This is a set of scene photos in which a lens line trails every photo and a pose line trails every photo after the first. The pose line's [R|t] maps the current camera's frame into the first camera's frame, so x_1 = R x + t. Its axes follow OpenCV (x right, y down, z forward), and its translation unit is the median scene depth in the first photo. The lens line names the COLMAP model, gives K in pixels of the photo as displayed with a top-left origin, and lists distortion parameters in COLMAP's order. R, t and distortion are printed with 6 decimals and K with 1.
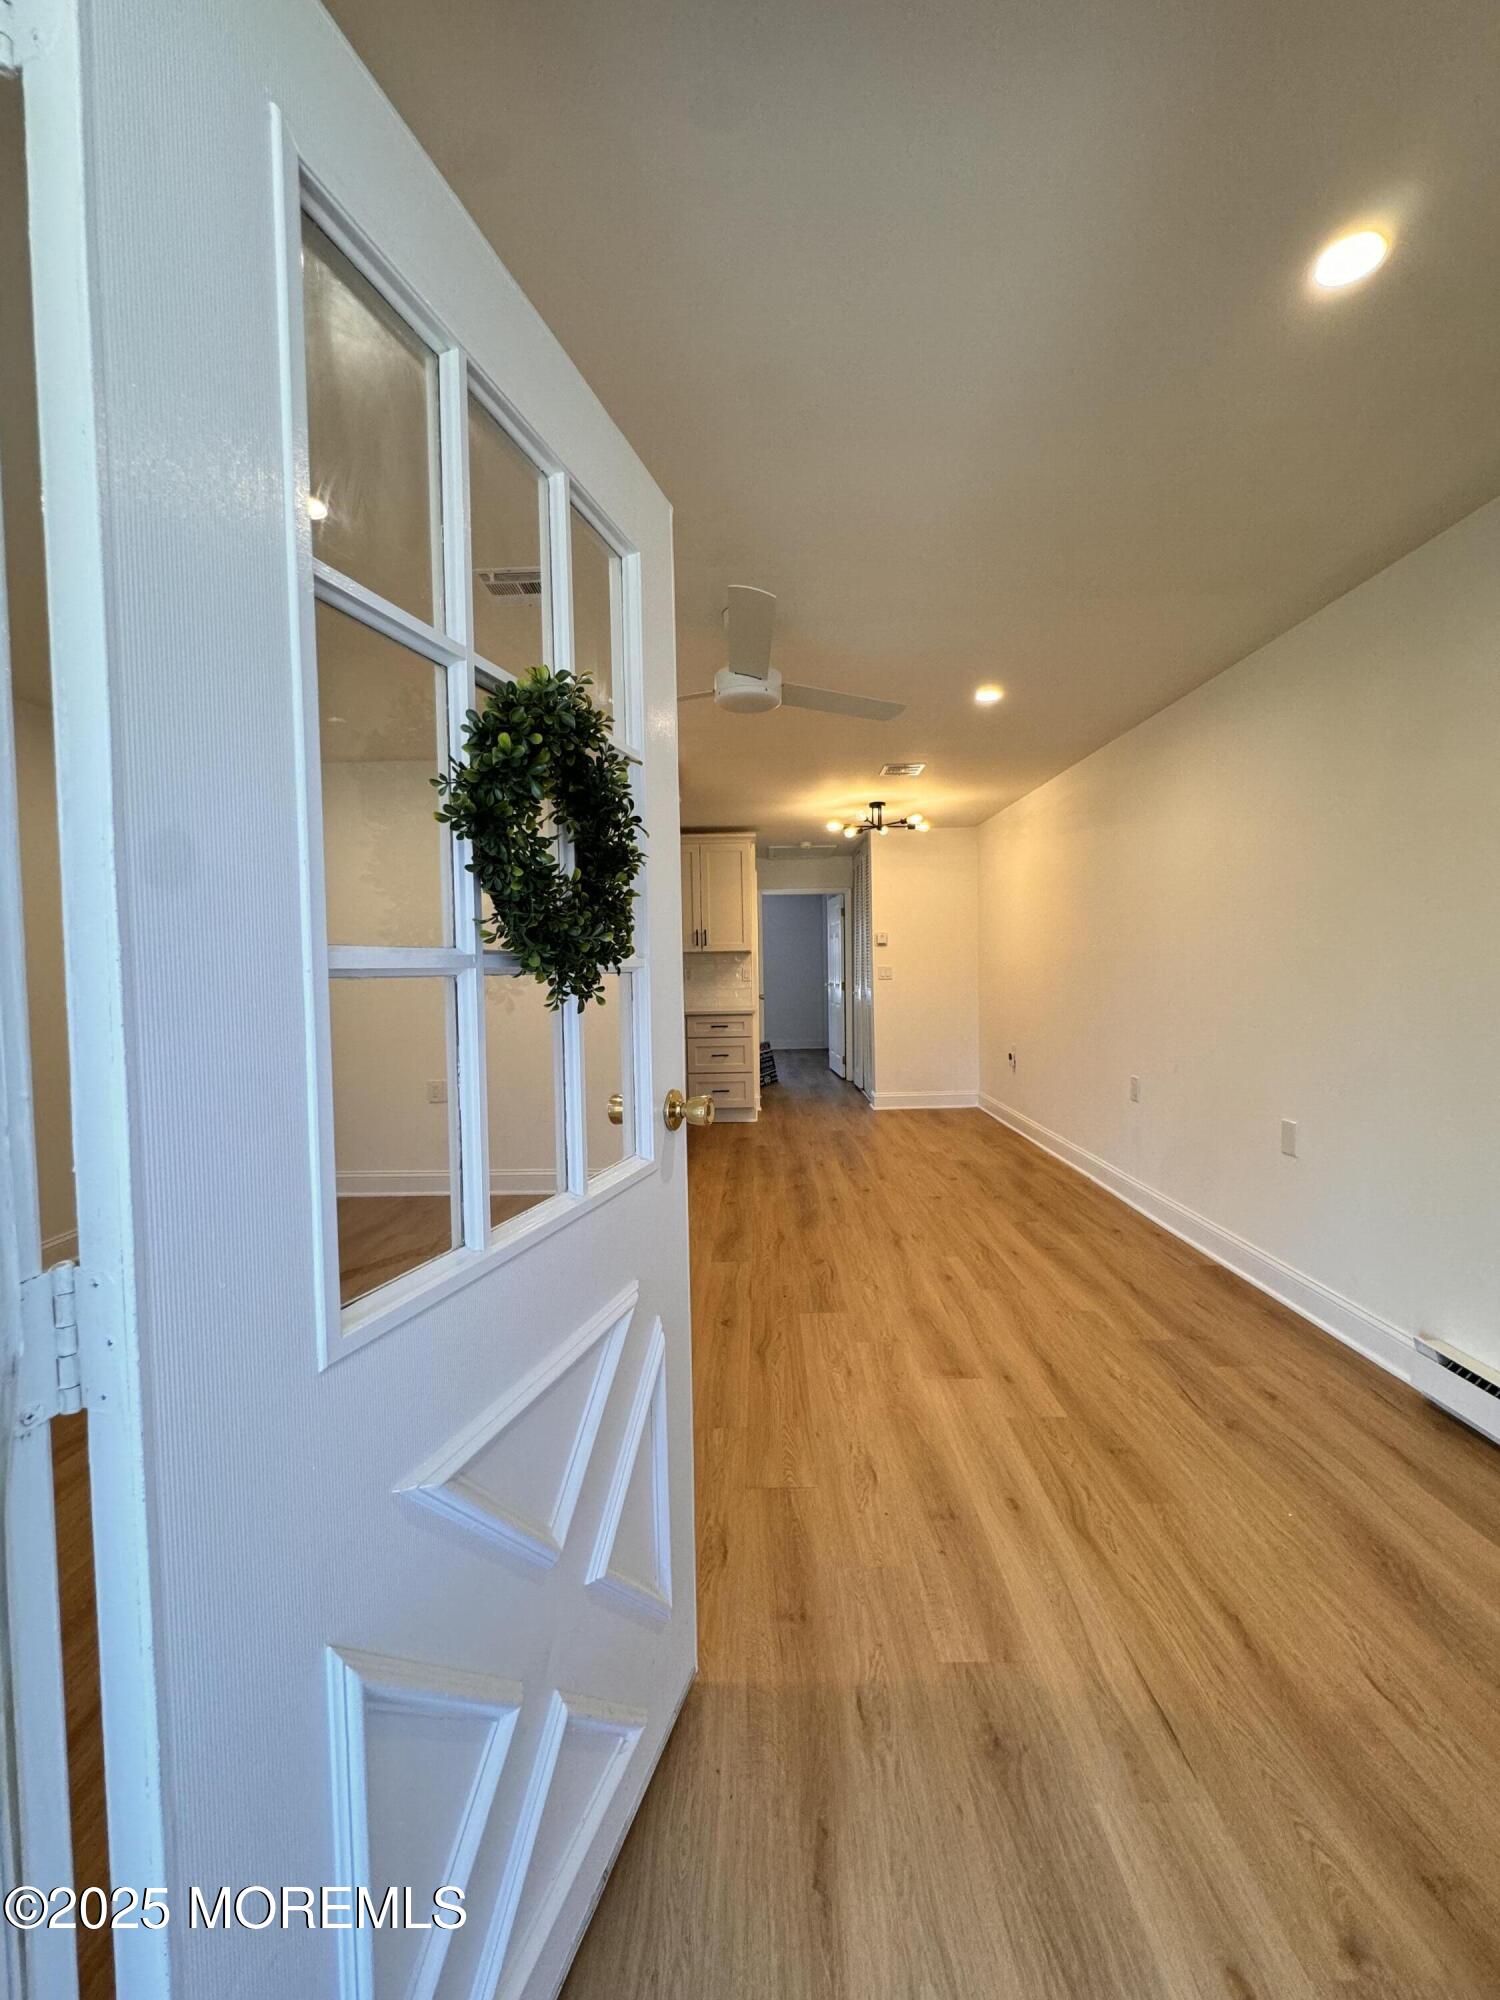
lens RADIAL K [[798.4, 0, 750.0], [0, 798.4, 1000.0], [0, 0, 1]] dist [-0.002290, 0.000153]
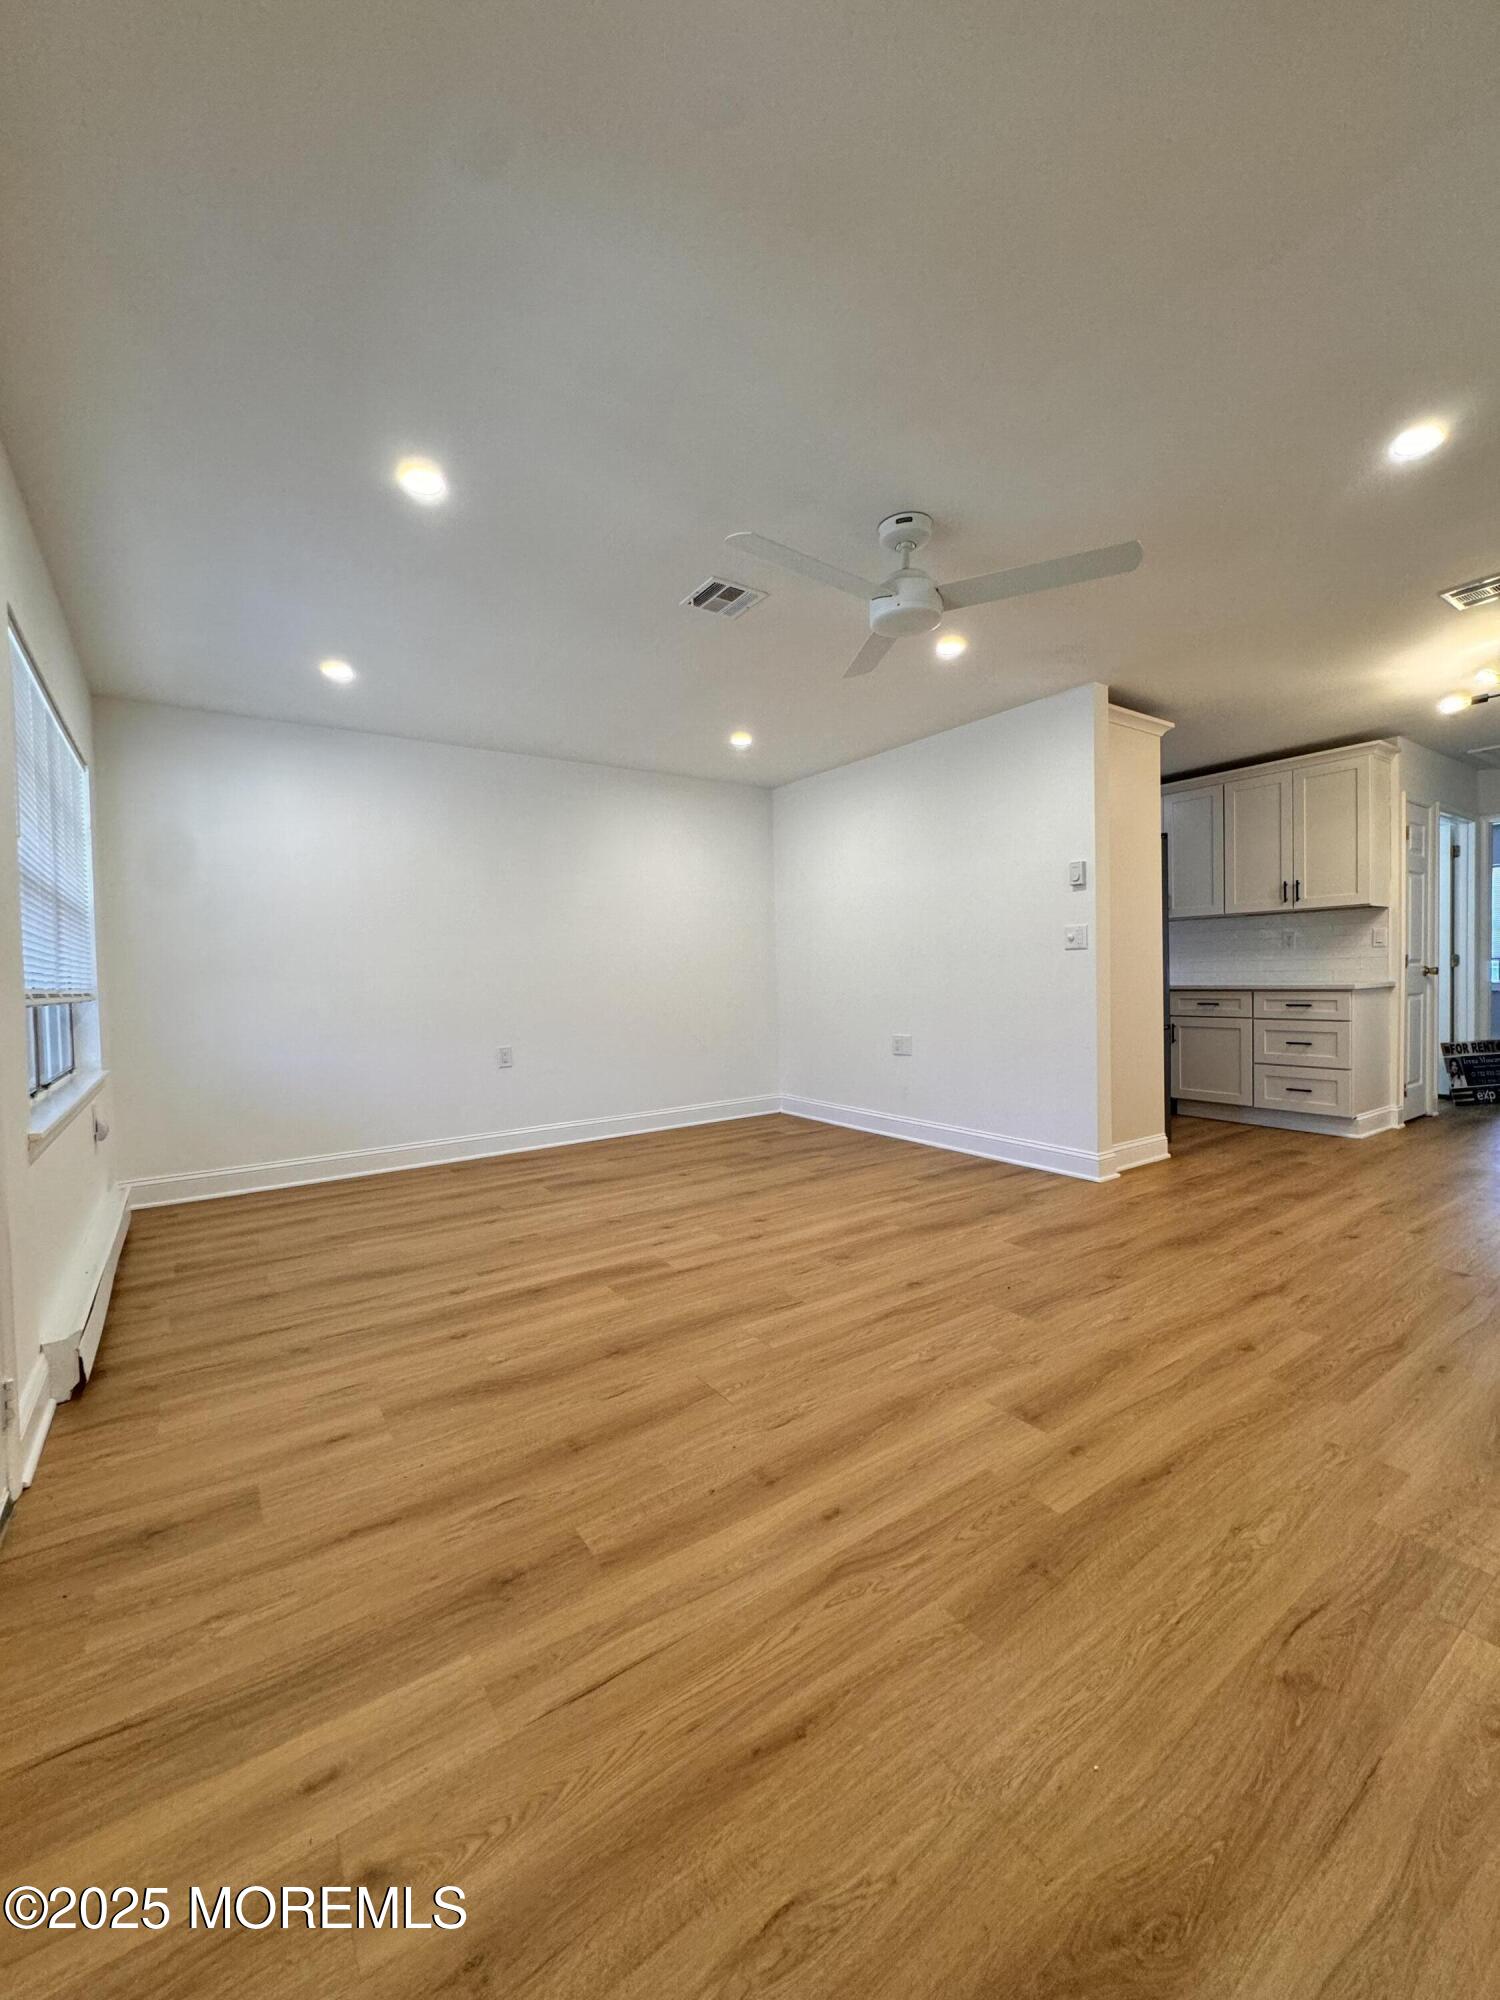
lens RADIAL K [[798.4, 0, 750.0], [0, 798.4, 1000.0], [0, 0, 1]] dist [-0.002290, 0.000153]
pose [[0.580574, 0.030428, -0.813638, 0.556555], [-0.020808, 0.999530, 0.022532, 0.043876], [0.813941, 0.003849, 0.580934, 0.259438]]
